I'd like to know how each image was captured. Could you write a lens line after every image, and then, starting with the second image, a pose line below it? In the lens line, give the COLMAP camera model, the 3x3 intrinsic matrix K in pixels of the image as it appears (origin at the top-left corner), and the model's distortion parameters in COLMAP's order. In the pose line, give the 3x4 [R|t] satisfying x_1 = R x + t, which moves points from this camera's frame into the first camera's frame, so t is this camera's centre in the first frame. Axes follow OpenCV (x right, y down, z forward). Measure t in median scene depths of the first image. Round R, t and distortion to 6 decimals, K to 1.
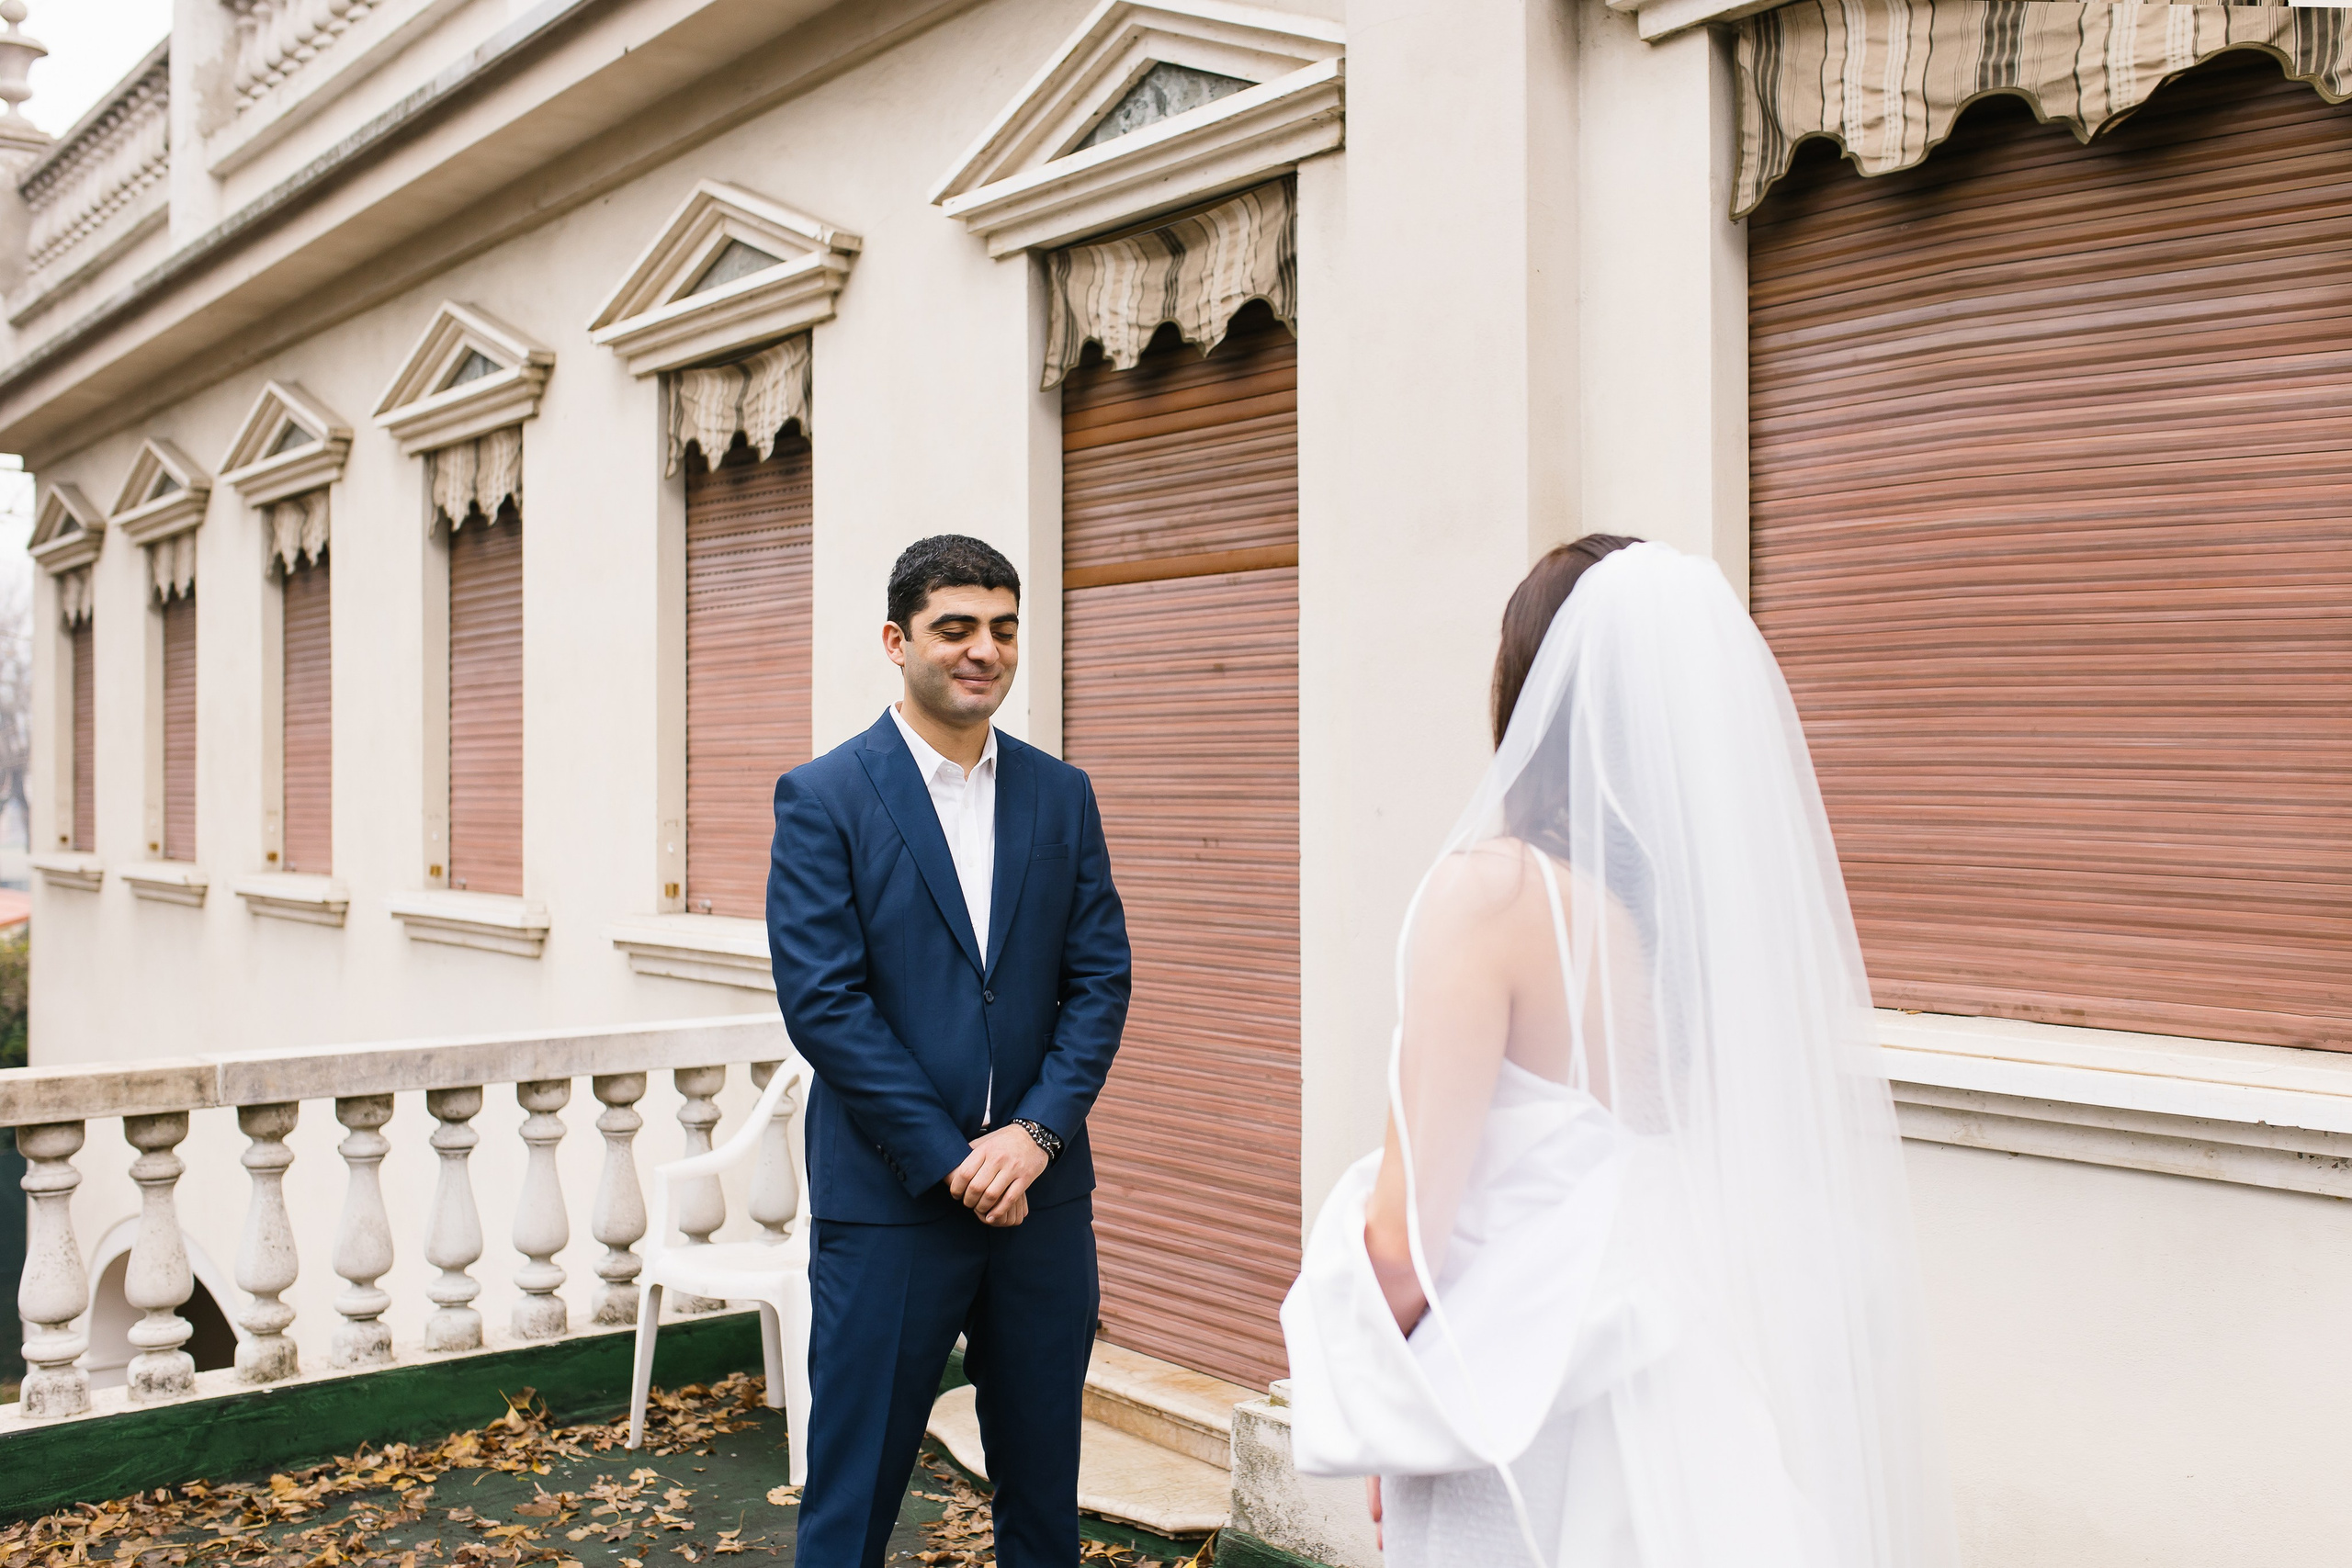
lens RADIAL K [[2383.0, 0, 1233.0], [0, 2383.0, 790.7], [0, 0, 1]] dist [-0.005895, 0.004908]
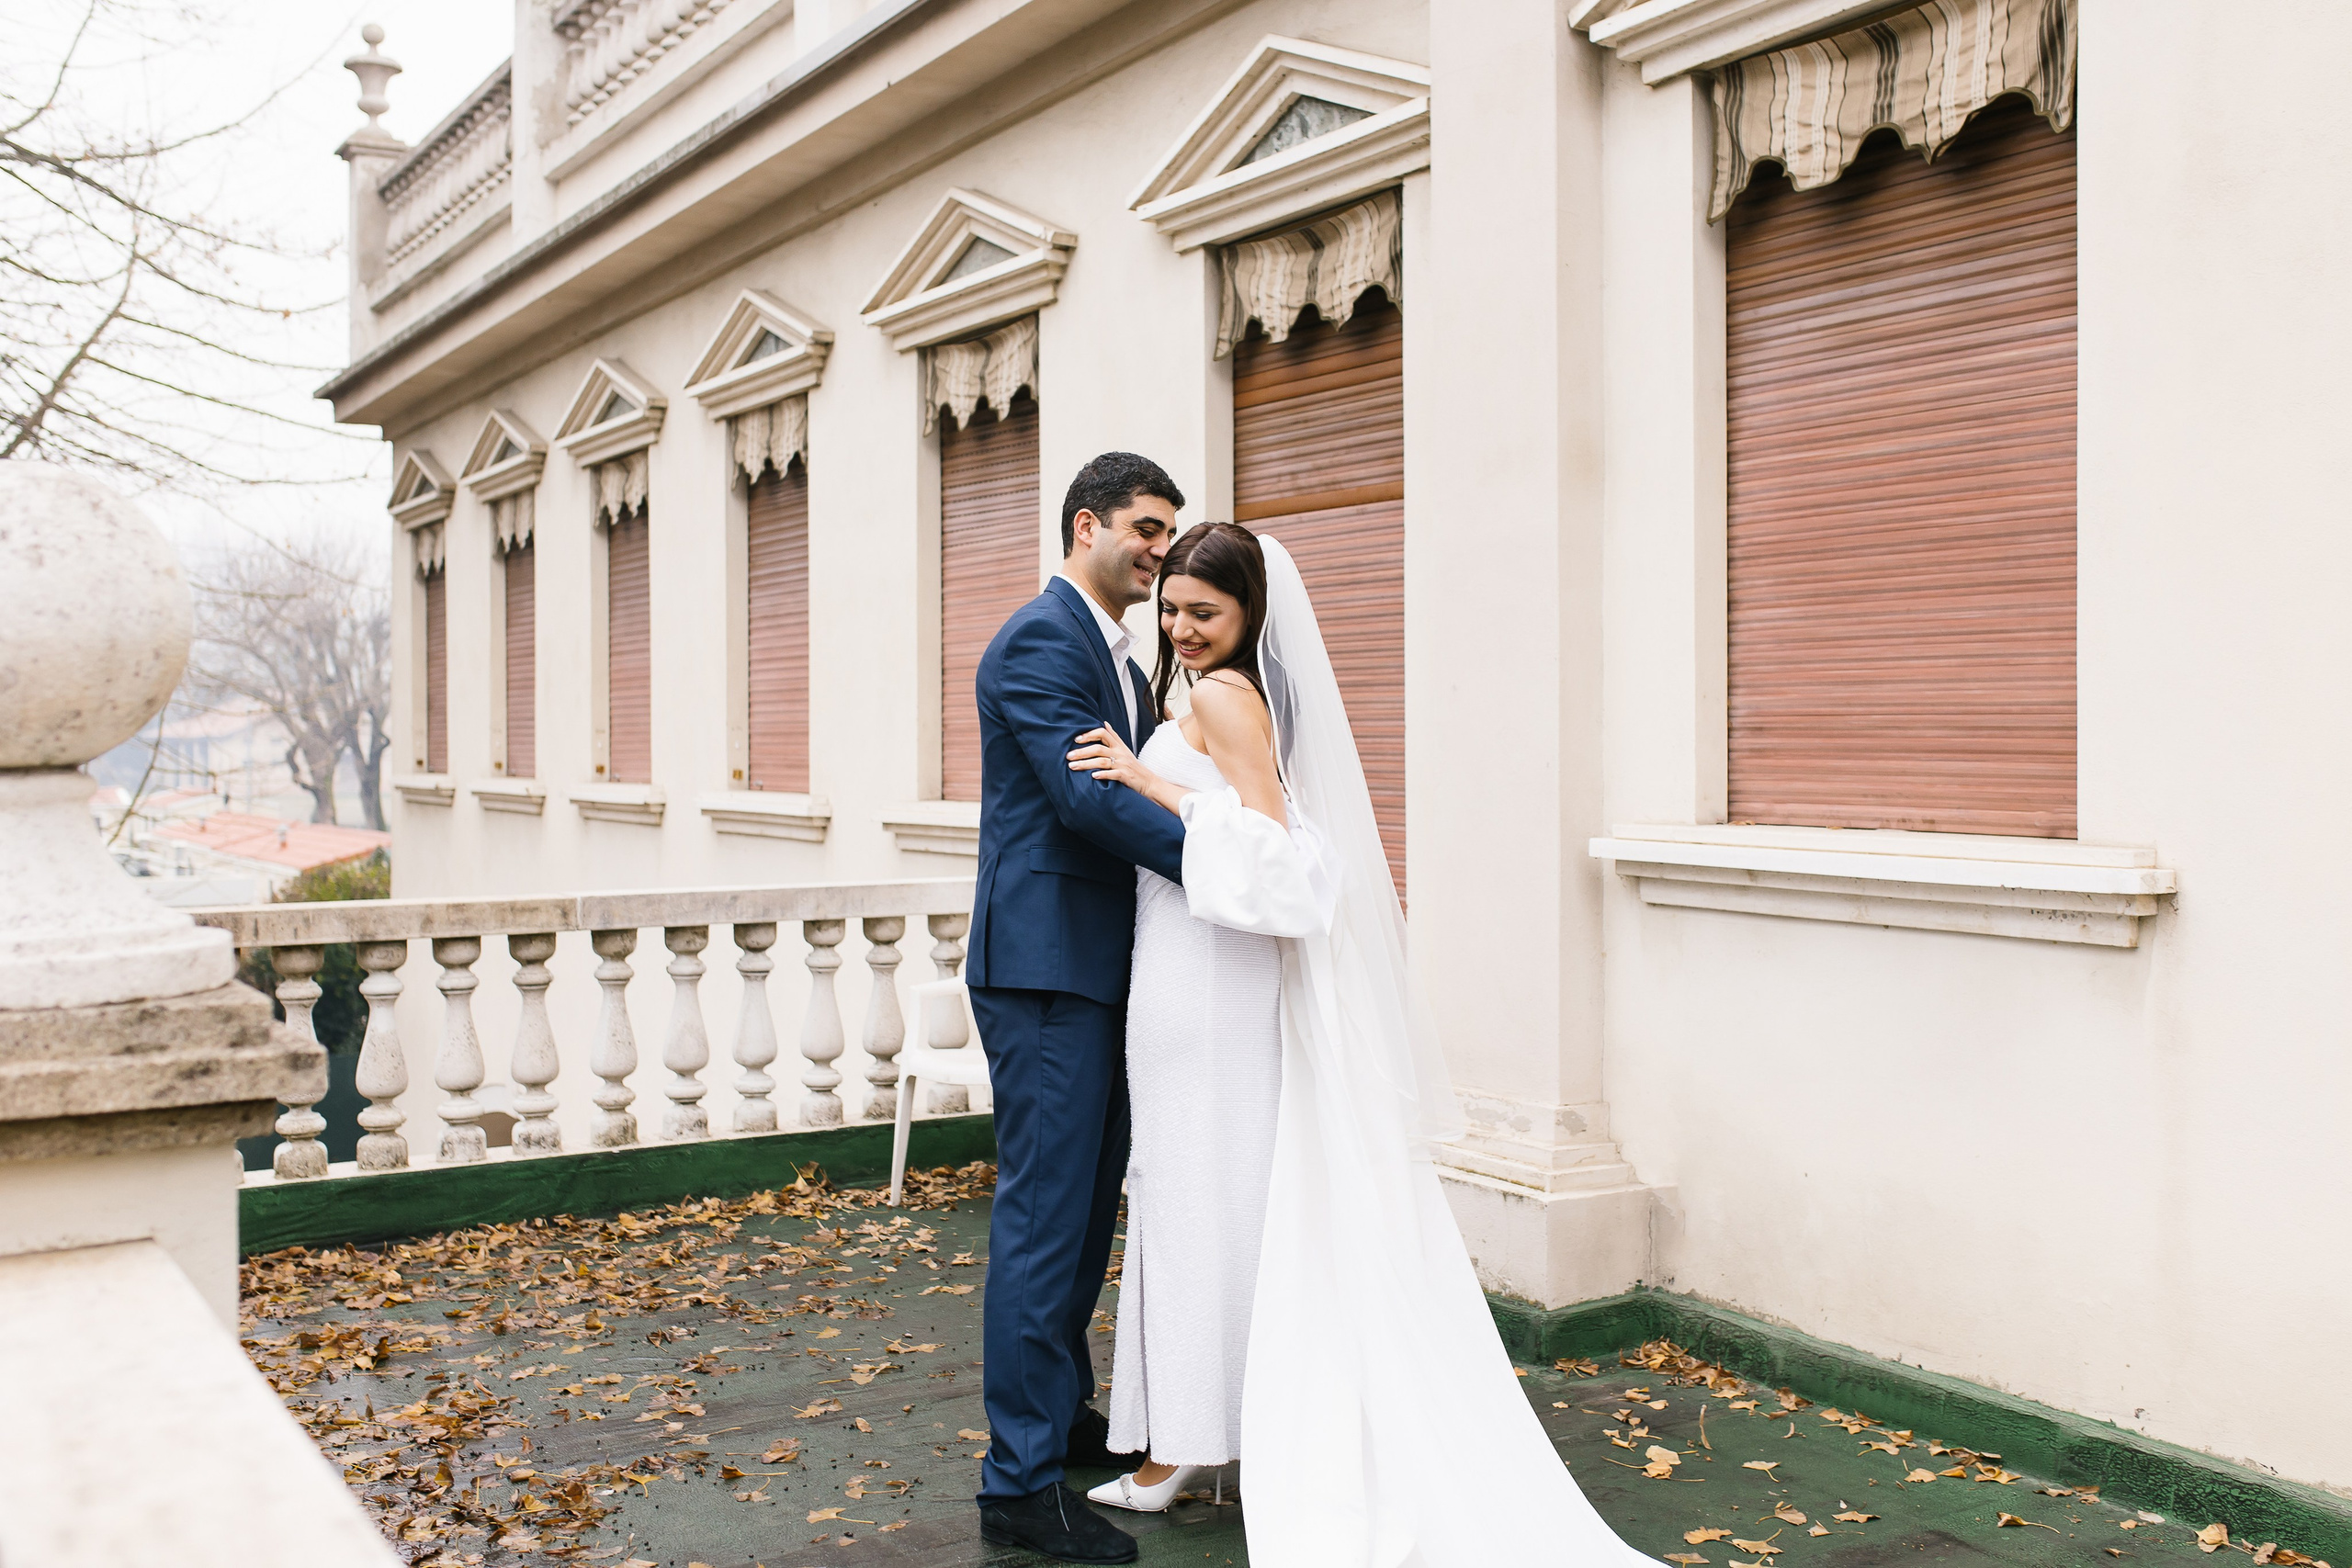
lens RADIAL K [[2426.2, 0, 1236.5], [0, 2426.2, 778.2], [0, 0, 1]] dist [-0.008514, -0.012122]
pose [[0.993066, 0.000139, -0.117559, 0.077430], [0.001306, 0.999924, 0.012222, 0.032747], [0.117552, -0.012291, 0.992991, -0.245163]]
